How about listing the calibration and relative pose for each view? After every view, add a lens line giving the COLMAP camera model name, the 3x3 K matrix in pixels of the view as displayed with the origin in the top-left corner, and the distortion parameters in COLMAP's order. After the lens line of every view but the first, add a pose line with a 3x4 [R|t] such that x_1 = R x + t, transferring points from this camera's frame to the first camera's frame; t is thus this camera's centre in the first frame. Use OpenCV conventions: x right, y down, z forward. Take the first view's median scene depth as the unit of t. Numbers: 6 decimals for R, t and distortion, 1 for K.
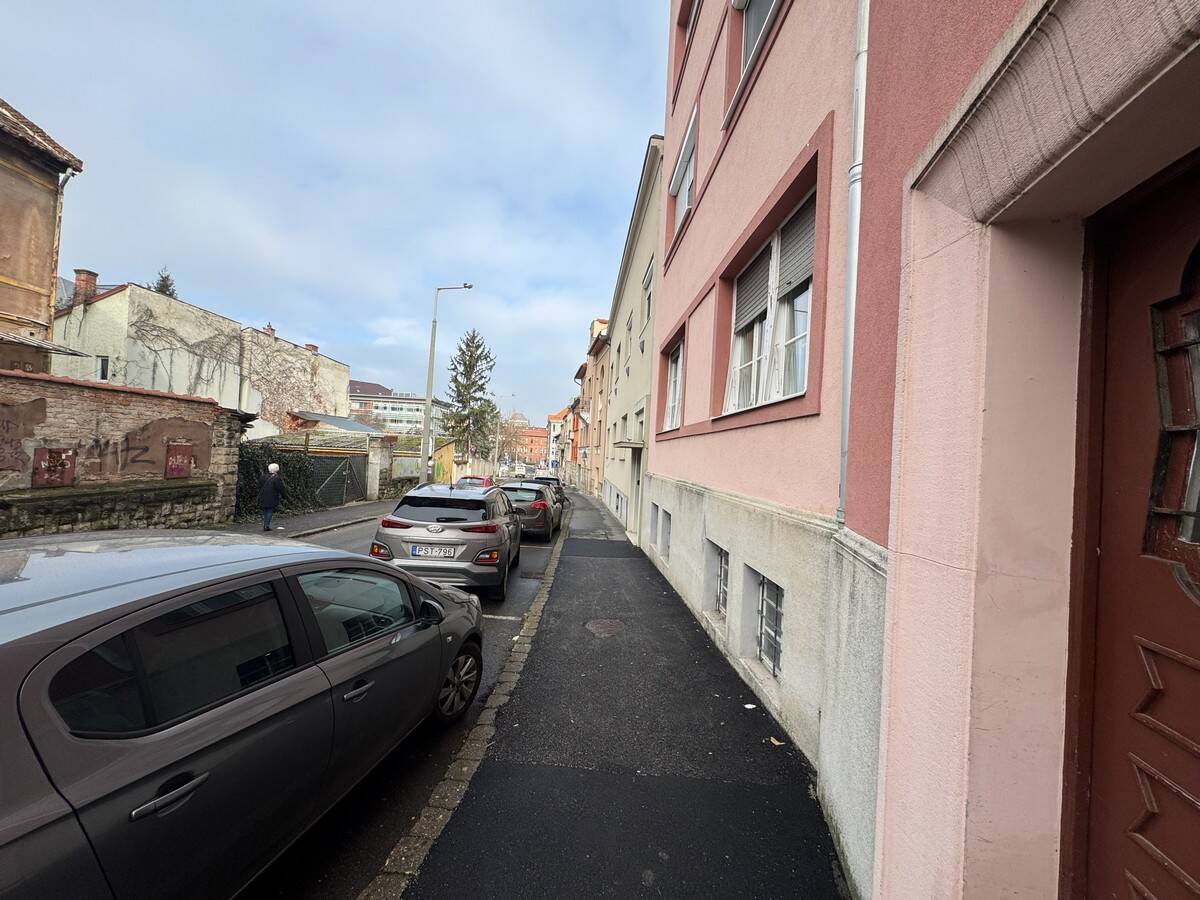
lens RADIAL K [[478.0, 0, 602.2], [0, 478.0, 450.3], [0, 0, 1]] dist [-0.004598, 0.000600]
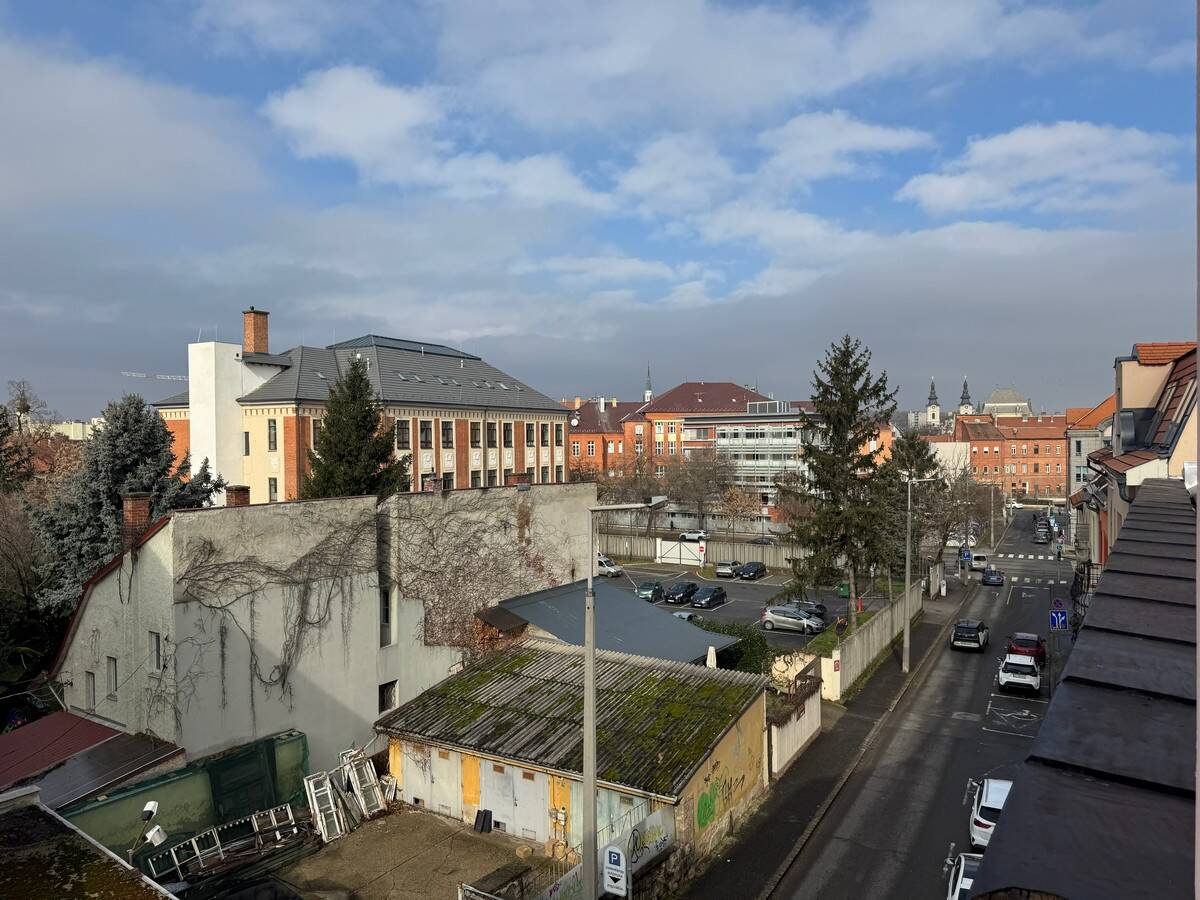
lens RADIAL K [[826.2, 0, 600.1], [0, 826.2, 453.1], [0, 0, 1]] dist [0.037000, -0.000209]
pose [[0.799814, -0.043334, -0.598682, 0.039185], [0.057656, 0.998325, 0.004764, -0.261103], [0.597472, -0.038328, 0.800973, 0.320298]]
